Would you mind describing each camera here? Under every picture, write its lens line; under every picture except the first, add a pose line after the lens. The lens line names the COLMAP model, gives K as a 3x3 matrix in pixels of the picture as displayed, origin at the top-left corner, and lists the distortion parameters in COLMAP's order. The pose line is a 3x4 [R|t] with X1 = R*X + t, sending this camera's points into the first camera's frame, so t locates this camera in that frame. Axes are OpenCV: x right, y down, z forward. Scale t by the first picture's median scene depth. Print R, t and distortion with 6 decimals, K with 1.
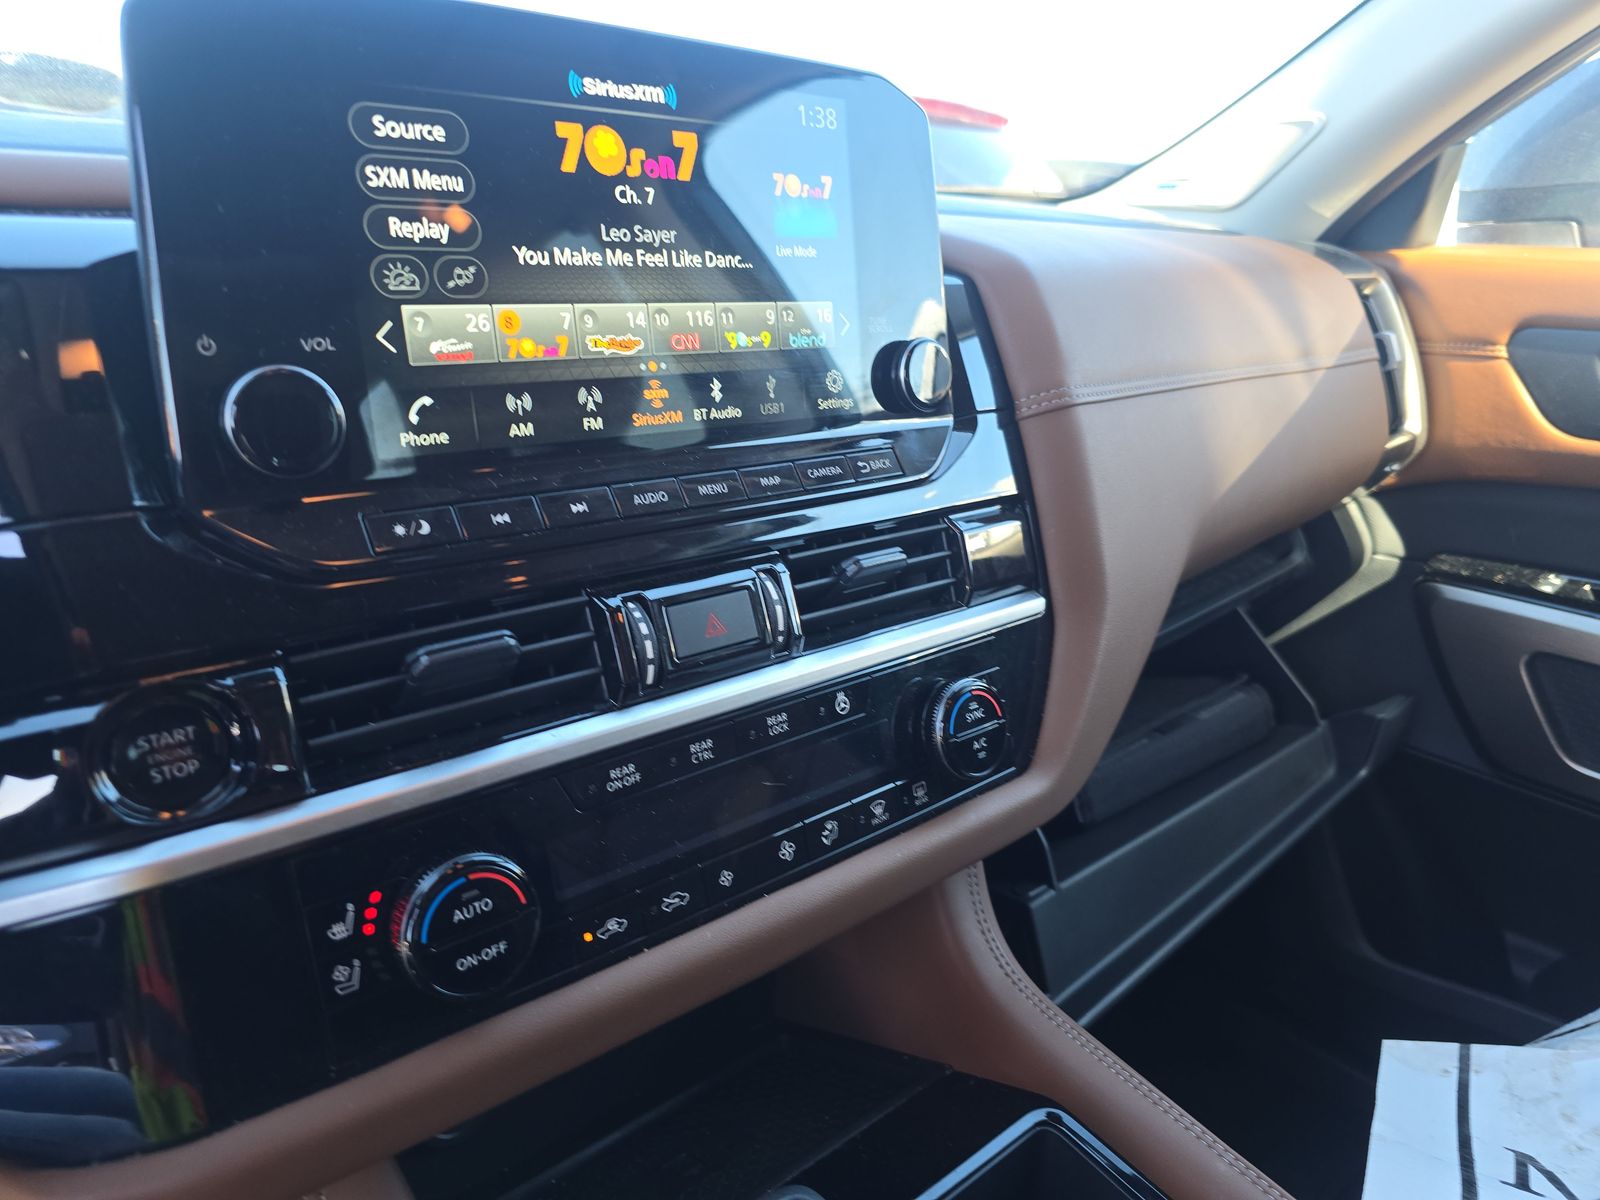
lens RADIAL K [[1128.6, 0, 800.0], [0, 1128.6, 600.0], [0, 0, 1]] dist [0.054056, -0.061369]
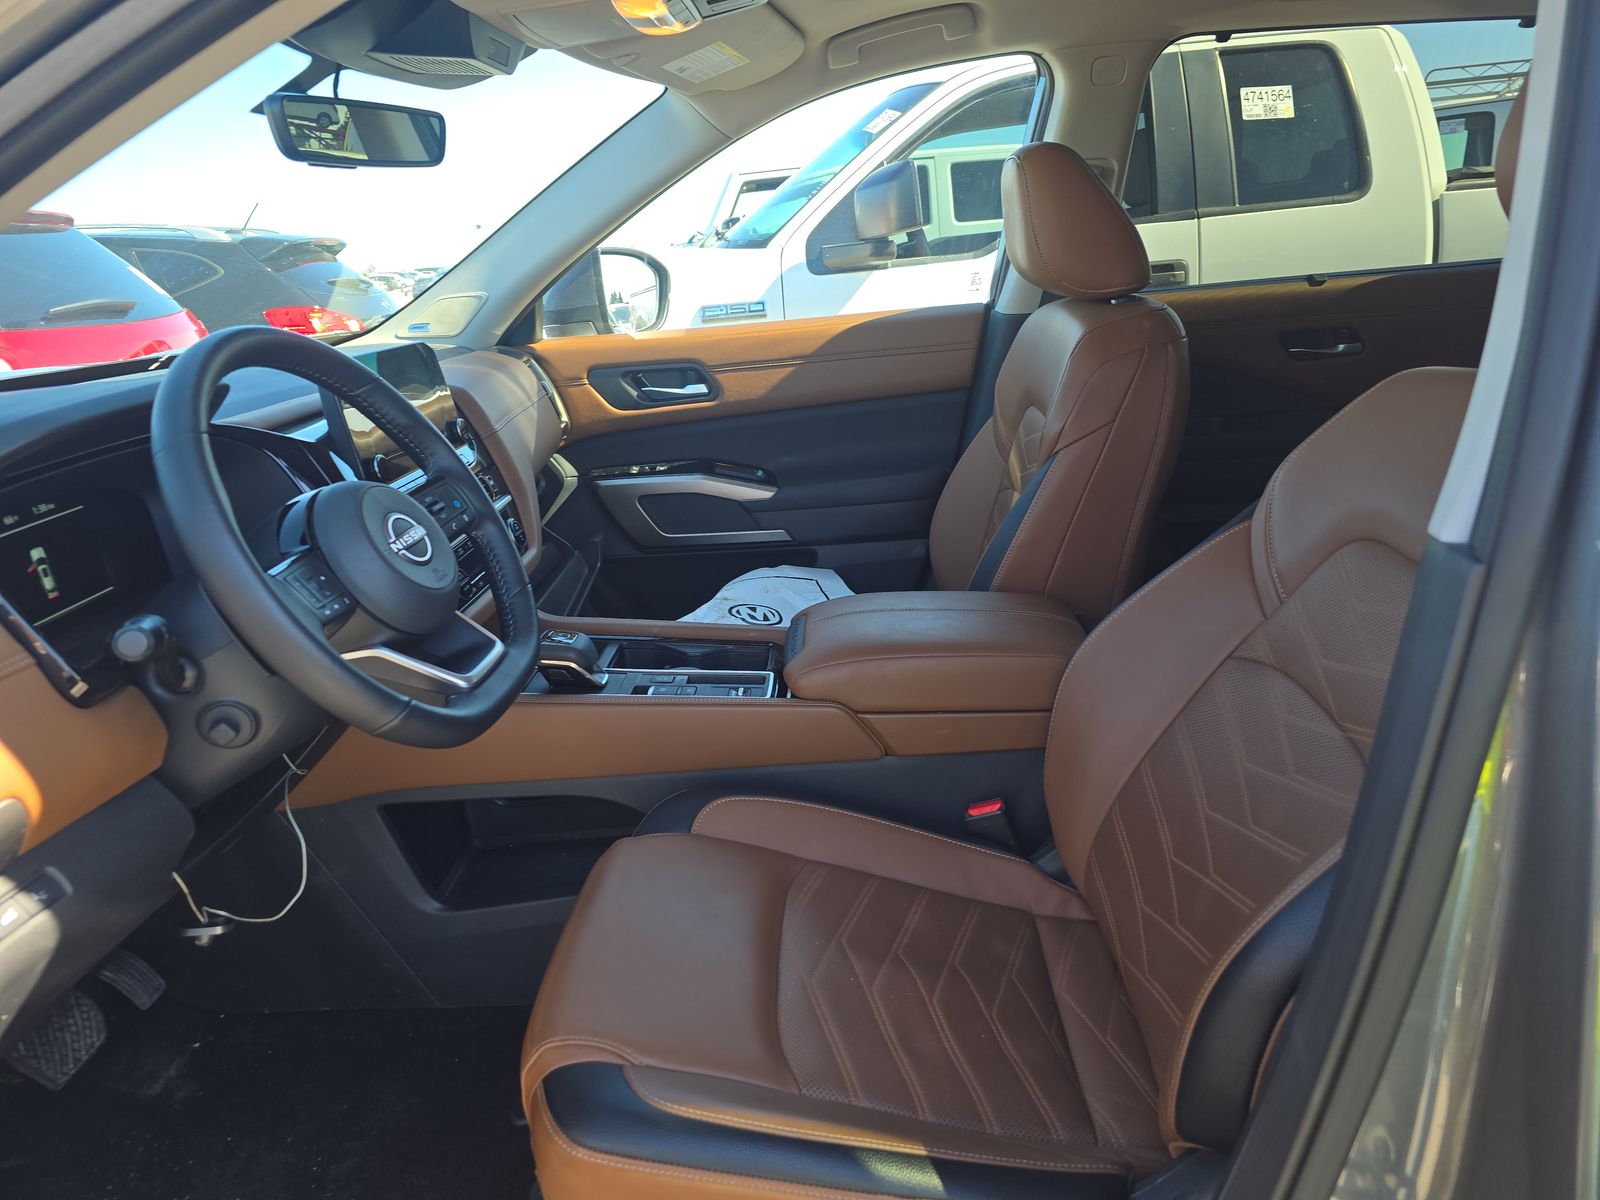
lens RADIAL K [[1066.9, 0, 800.0], [0, 1066.9, 600.0], [0, 0, 1]] dist [0.057745, -0.051518]
pose [[0.688177, -0.305546, 0.658068, -1.809482], [0.313901, 0.943105, 0.109629, 0.283796], [-0.654124, 0.131125, 0.744935, -2.360340]]
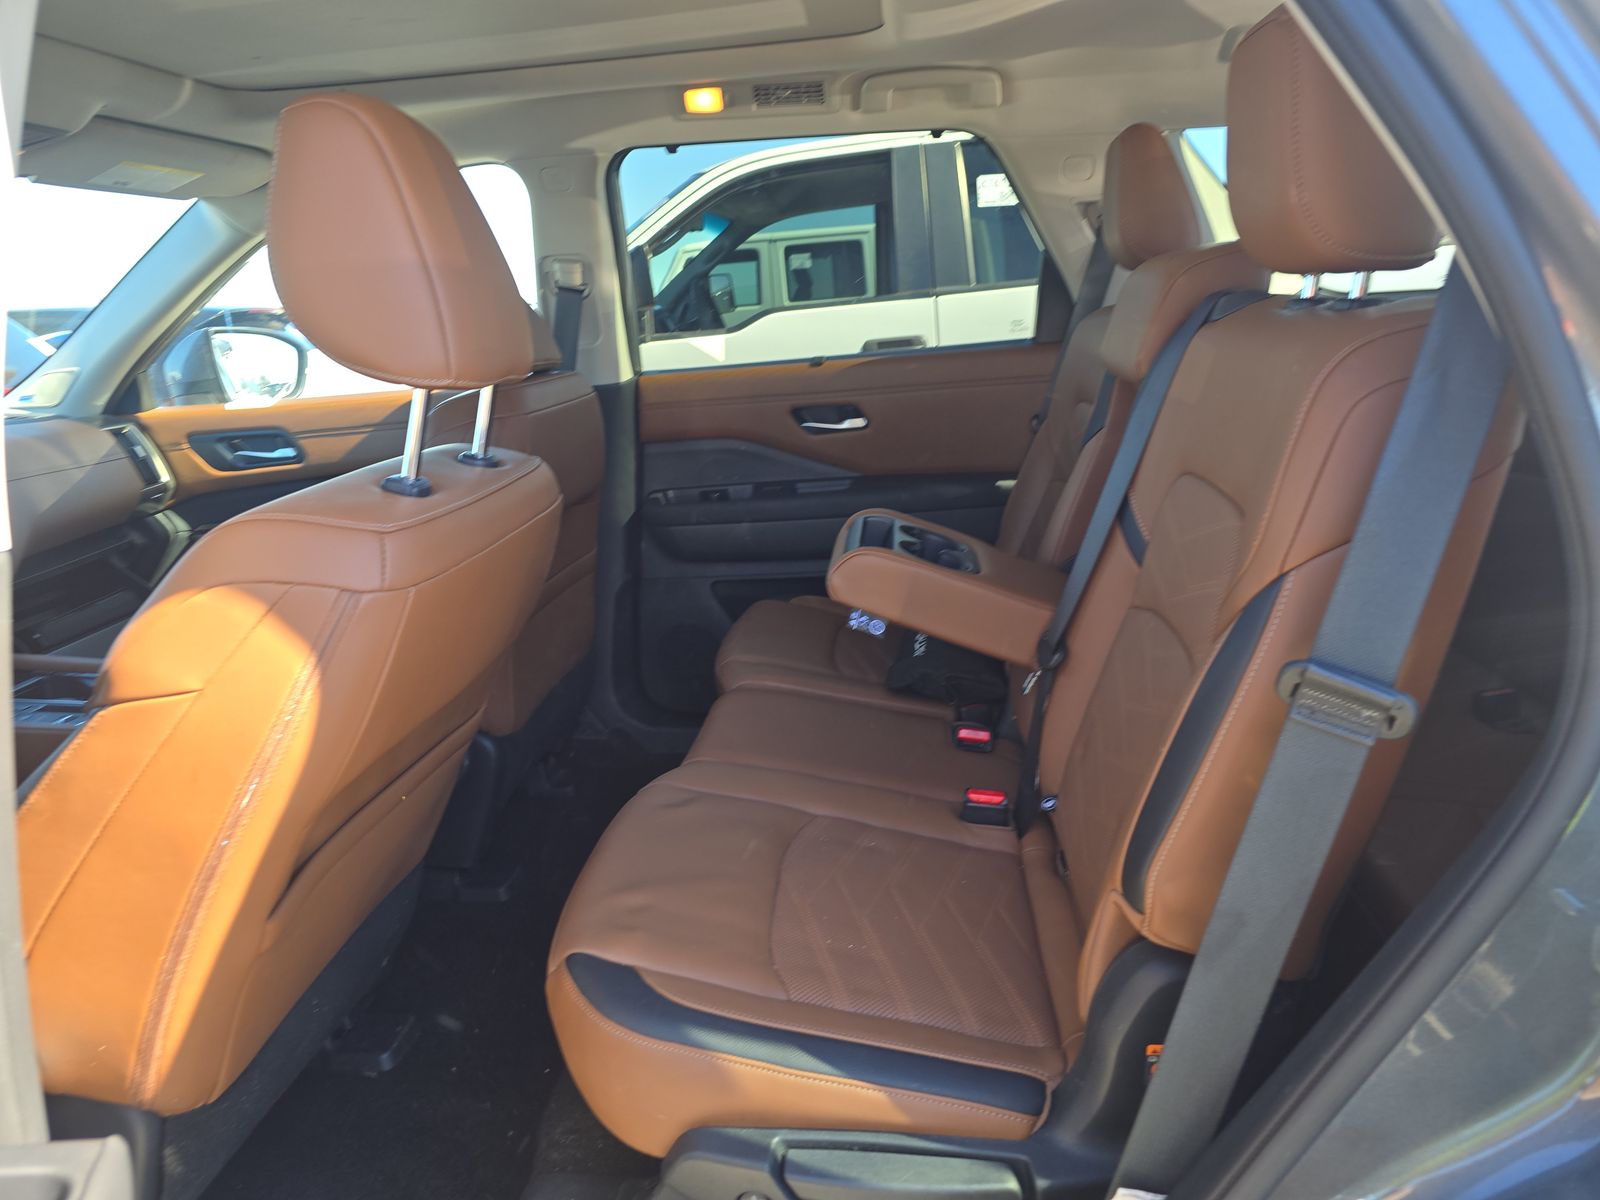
lens RADIAL K [[1066.9, 0, 800.0], [0, 1066.9, 600.0], [0, 0, 1]] dist [0.057745, -0.051518]
pose [[0.727615, -0.260690, 0.634522, -0.100482], [0.306228, 0.951134, 0.039613, 1.207922], [-0.613842, 0.165485, 0.771889, -4.610129]]
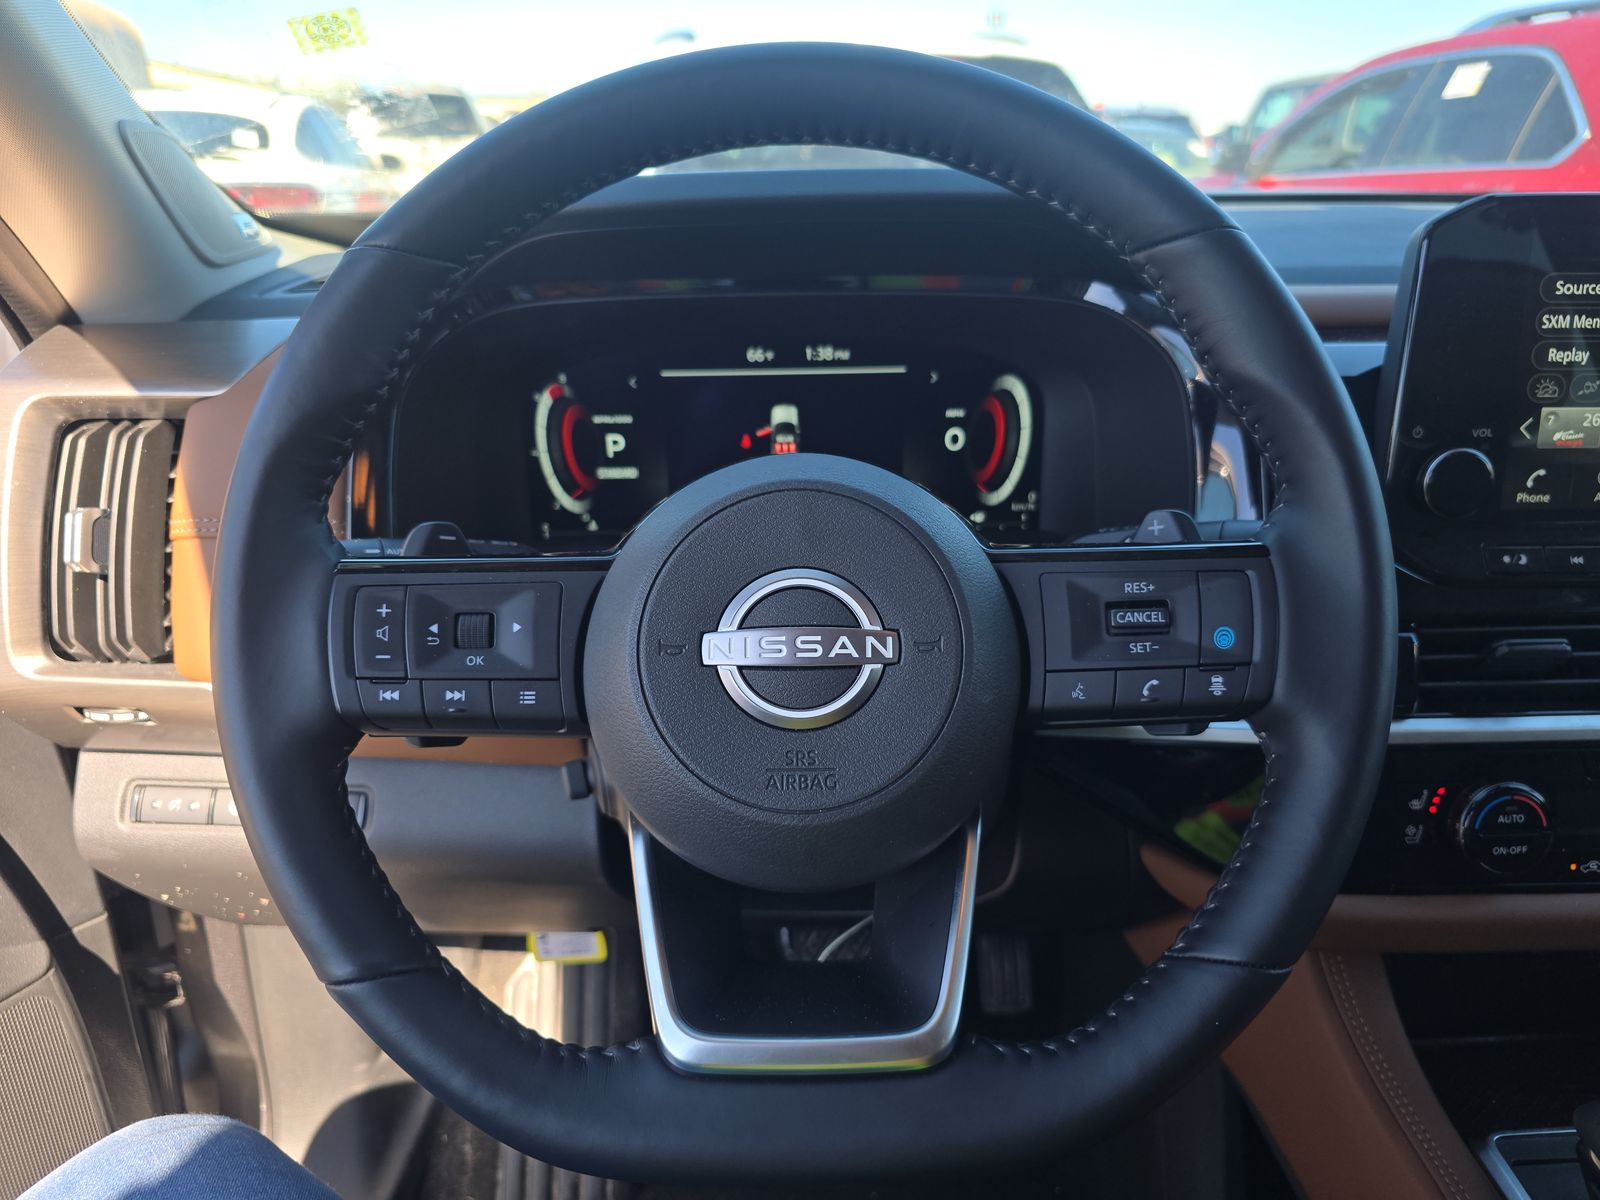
lens RADIAL K [[1128.6, 0, 800.0], [0, 1128.6, 600.0], [0, 0, 1]] dist [0.054056, -0.061369]
pose [[0.786696, 0.200328, -0.583934, -0.187746], [-0.170250, 0.979607, 0.106703, -0.010707], [0.593401, 0.015472, 0.804758, -0.715432]]
